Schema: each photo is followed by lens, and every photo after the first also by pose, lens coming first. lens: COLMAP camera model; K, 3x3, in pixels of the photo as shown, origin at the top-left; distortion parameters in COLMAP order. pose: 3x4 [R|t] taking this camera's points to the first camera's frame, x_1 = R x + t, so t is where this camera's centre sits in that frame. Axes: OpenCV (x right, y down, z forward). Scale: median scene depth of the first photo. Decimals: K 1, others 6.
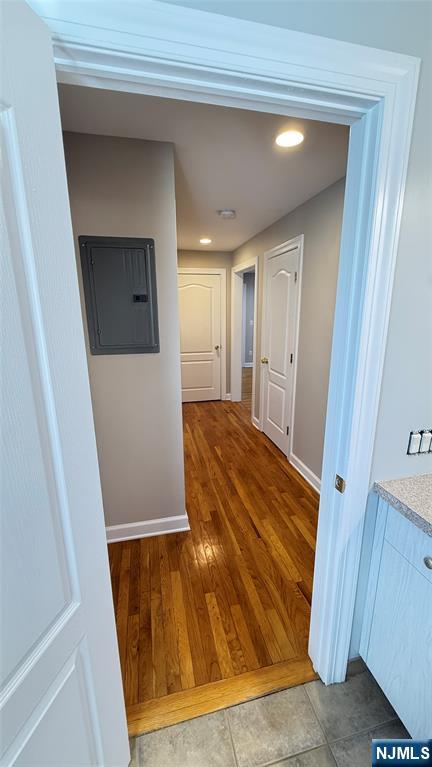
lens RADIAL K [[305.8, 0, 219.6], [0, 305.8, 381.5], [0, 0, 1]] dist [-0.000694, -0.000087]
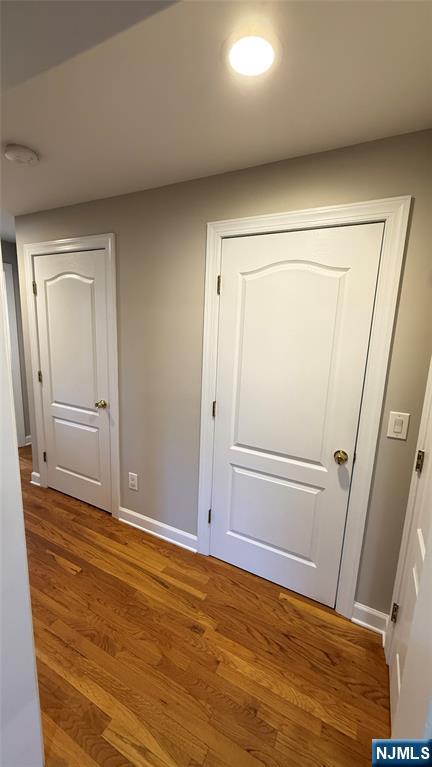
lens RADIAL K [[305.8, 0, 219.6], [0, 305.8, 381.5], [0, 0, 1]] dist [-0.000694, -0.000087]
pose [[-0.650260, 0.114403, -0.751049, 0.221117], [-0.215462, 0.920233, 0.326721, -0.387858], [0.728518, 0.374277, -0.573741, 1.456605]]
